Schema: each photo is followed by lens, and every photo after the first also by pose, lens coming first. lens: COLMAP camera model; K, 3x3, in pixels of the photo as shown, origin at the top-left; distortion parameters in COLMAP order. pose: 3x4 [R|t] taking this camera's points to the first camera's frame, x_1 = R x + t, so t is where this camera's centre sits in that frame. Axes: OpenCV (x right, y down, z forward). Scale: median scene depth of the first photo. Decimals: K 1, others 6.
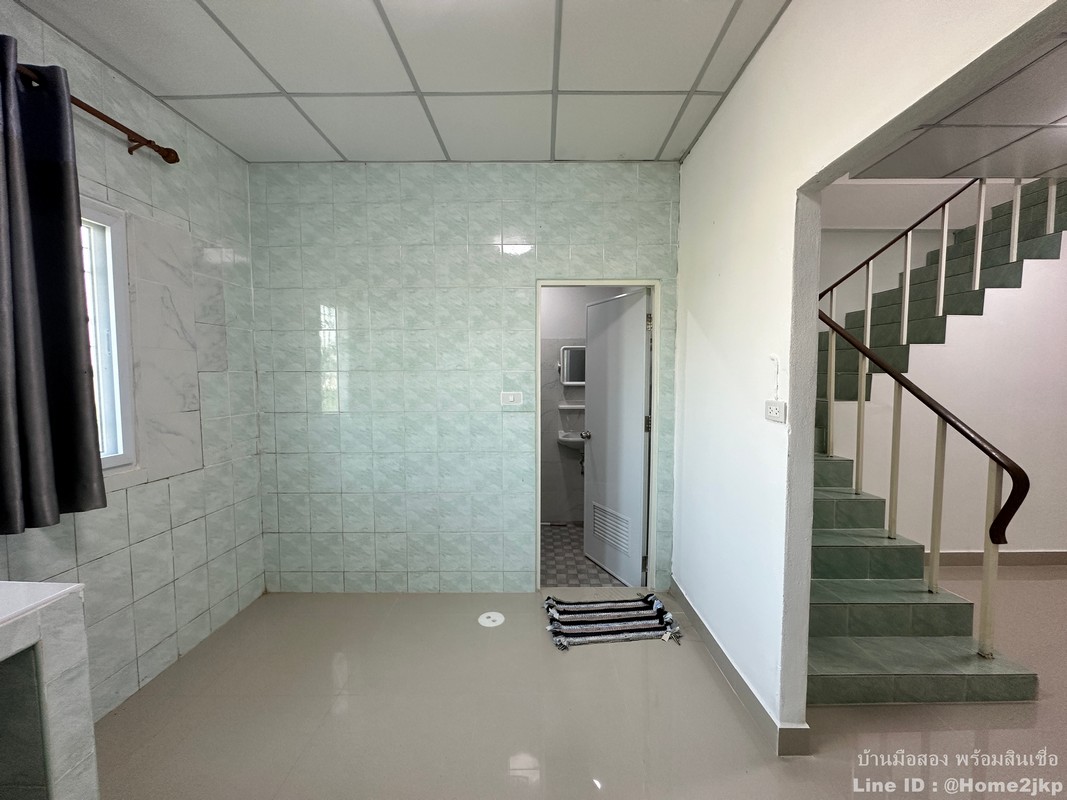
lens RADIAL K [[424.3, 0, 525.3], [0, 424.3, 400.8], [0, 0, 1]] dist [-0.002553, -0.000506]
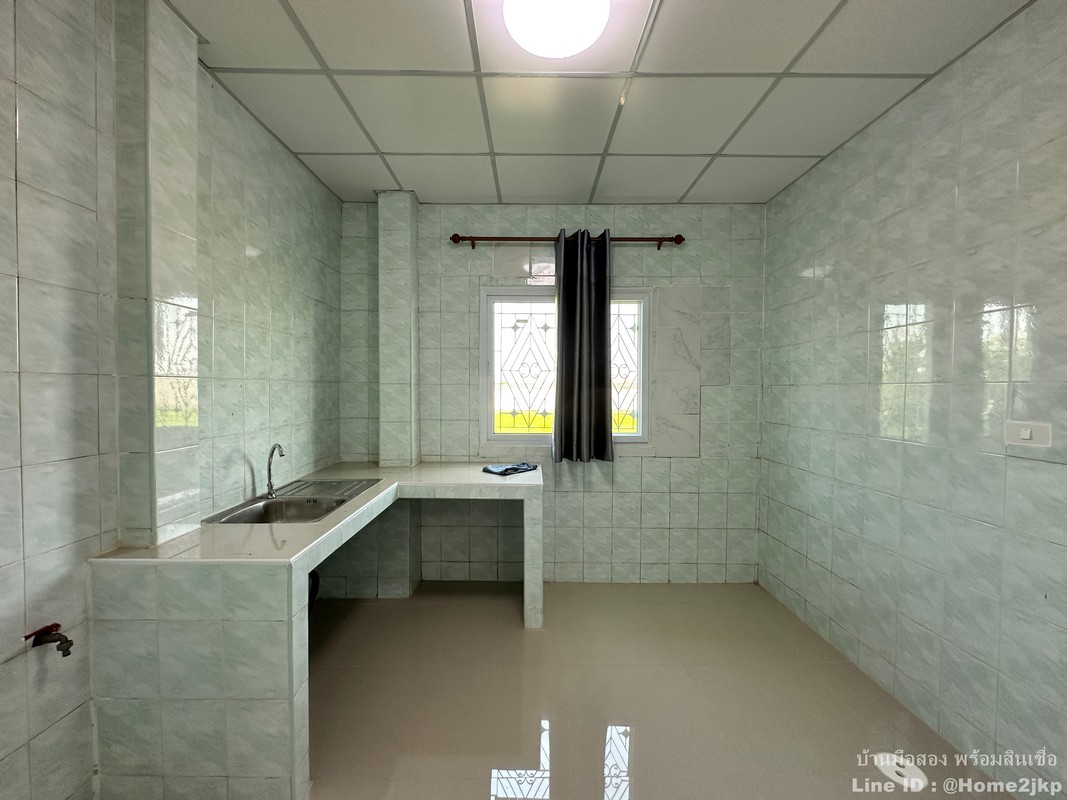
lens RADIAL K [[424.3, 0, 540.6], [0, 424.3, 400.6], [0, 0, 1]] dist [-0.002553, -0.000506]
pose [[0.049711, 0.035038, -0.998149, 0.478935], [-0.063548, 0.997470, 0.031849, -0.026970], [0.996740, 0.061847, 0.051811, 0.363657]]
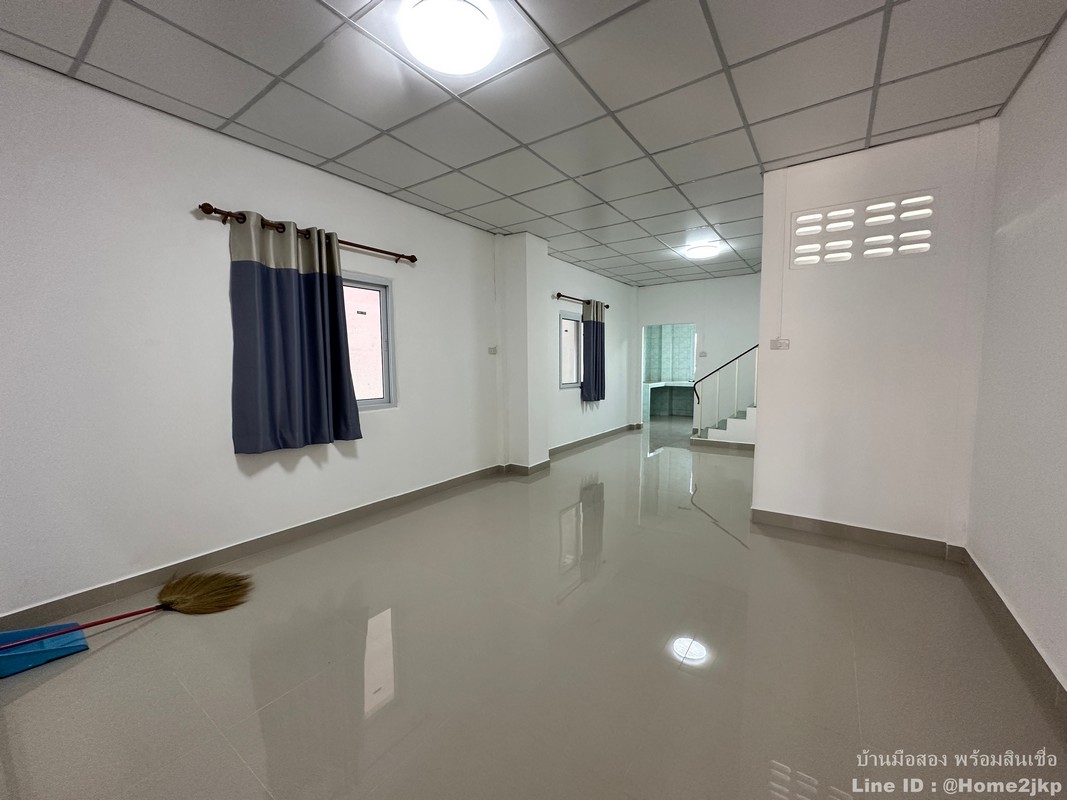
lens RADIAL K [[424.3, 0, 529.0], [0, 424.3, 404.8], [0, 0, 1]] dist [-0.002553, -0.000506]
pose [[-0.545197, 0.072509, -0.835166, 3.438564], [-0.042358, 0.992597, 0.113829, 0.020866], [0.837237, 0.097435, -0.538090, 1.157050]]
